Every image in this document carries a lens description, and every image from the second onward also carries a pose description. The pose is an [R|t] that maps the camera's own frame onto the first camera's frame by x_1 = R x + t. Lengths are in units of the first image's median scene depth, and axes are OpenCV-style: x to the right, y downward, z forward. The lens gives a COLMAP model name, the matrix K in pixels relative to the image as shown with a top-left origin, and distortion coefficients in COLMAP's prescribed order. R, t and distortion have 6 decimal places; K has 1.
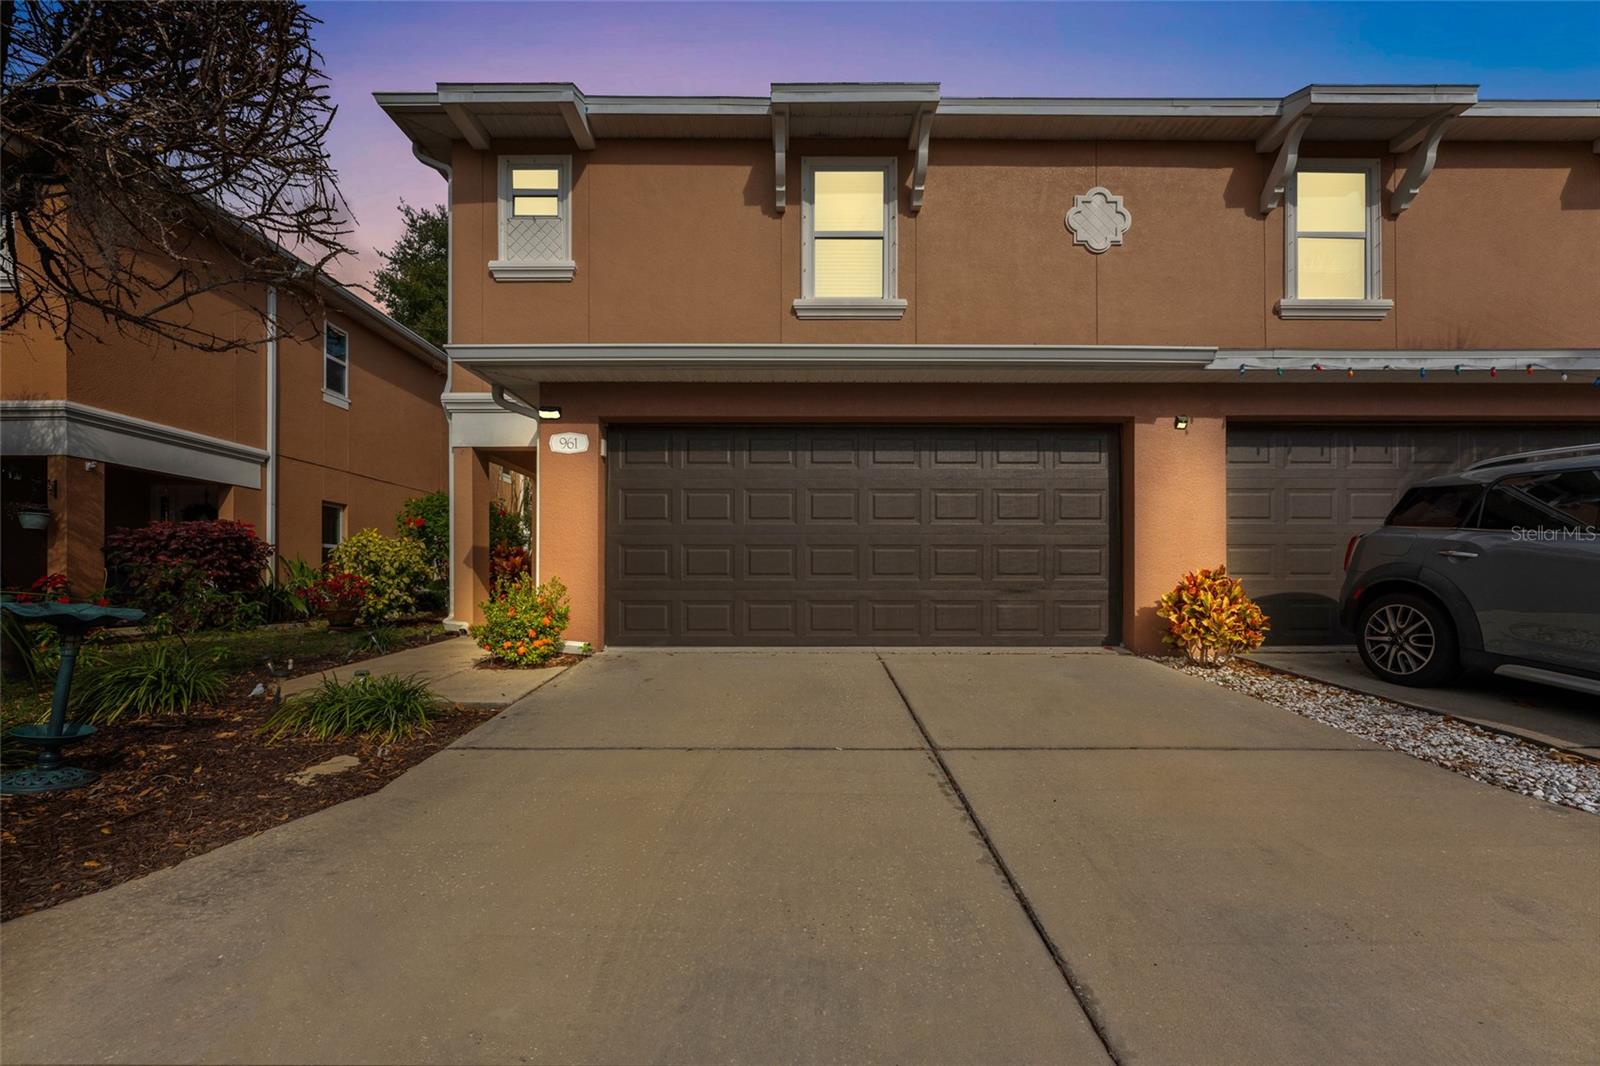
lens RADIAL K [[638.3, 0, 813.4], [0, 638.3, 578.9], [0, 0, 1]] dist [-0.000689, 0.000136]
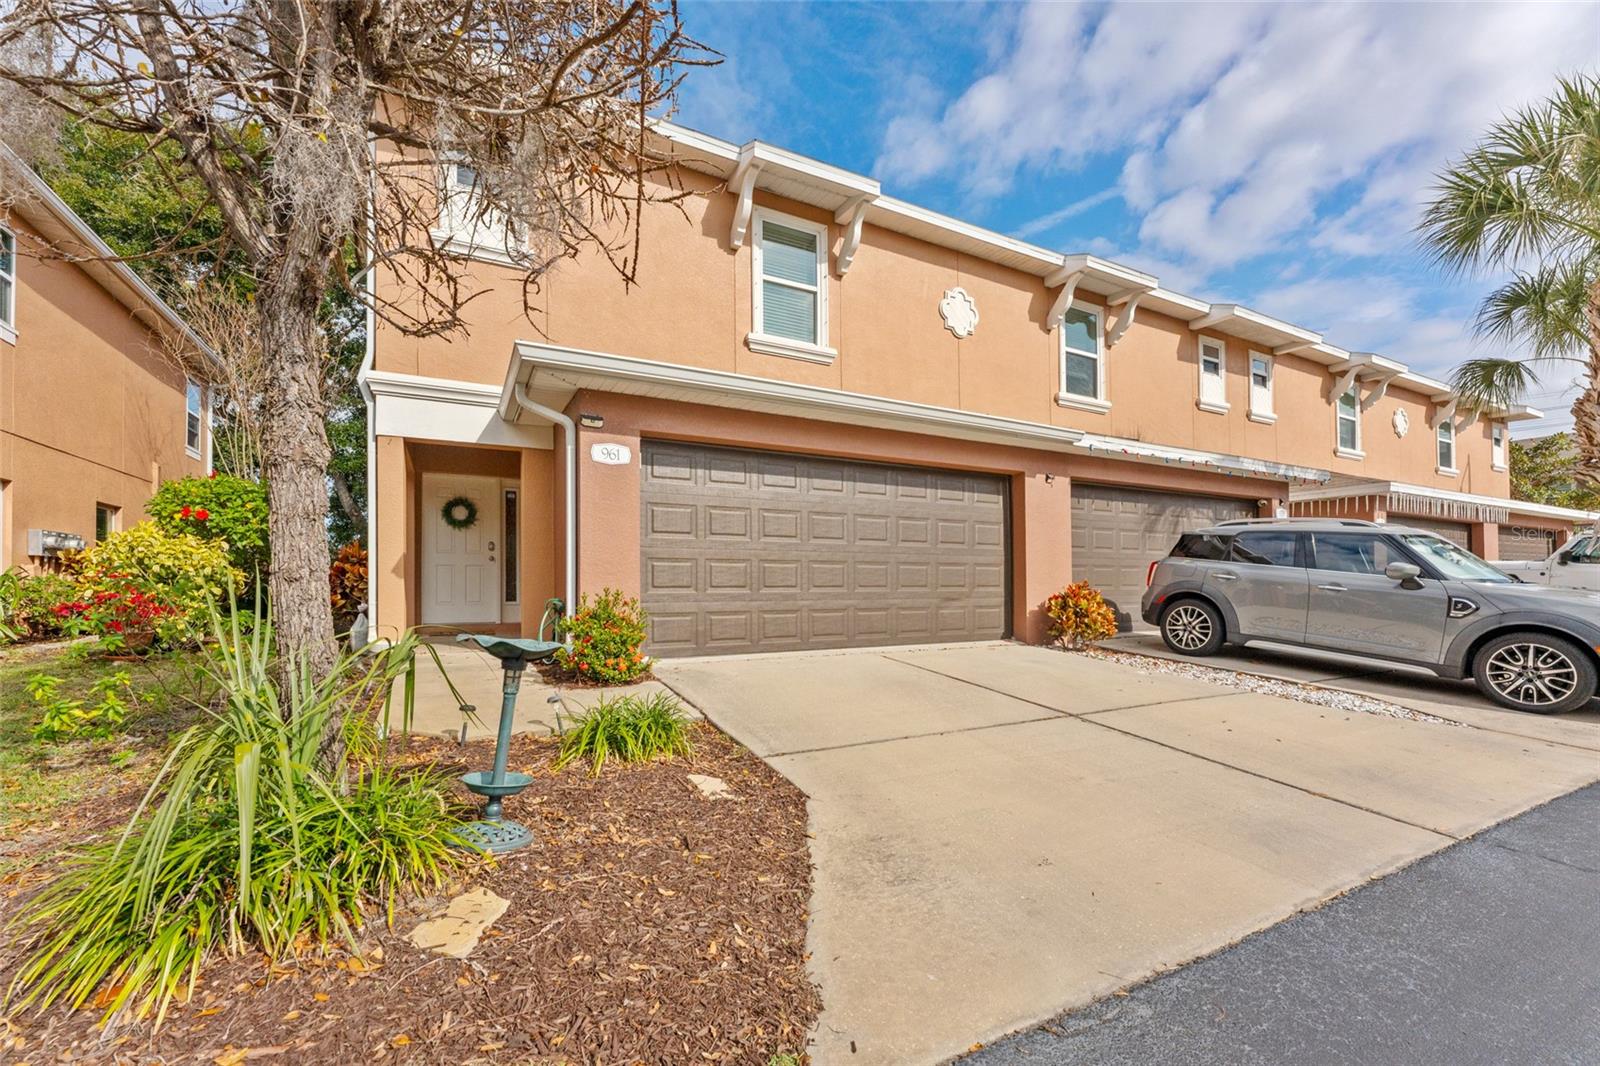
lens RADIAL K [[638.3, 0, 776.5], [0, 638.3, 572.5], [0, 0, 1]] dist [-0.000689, 0.000136]
pose [[0.893993, 0.007343, 0.448022, -0.594386], [-0.001727, 0.999915, -0.012943, -0.018748], [-0.448078, 0.010797, 0.893929, 0.011676]]
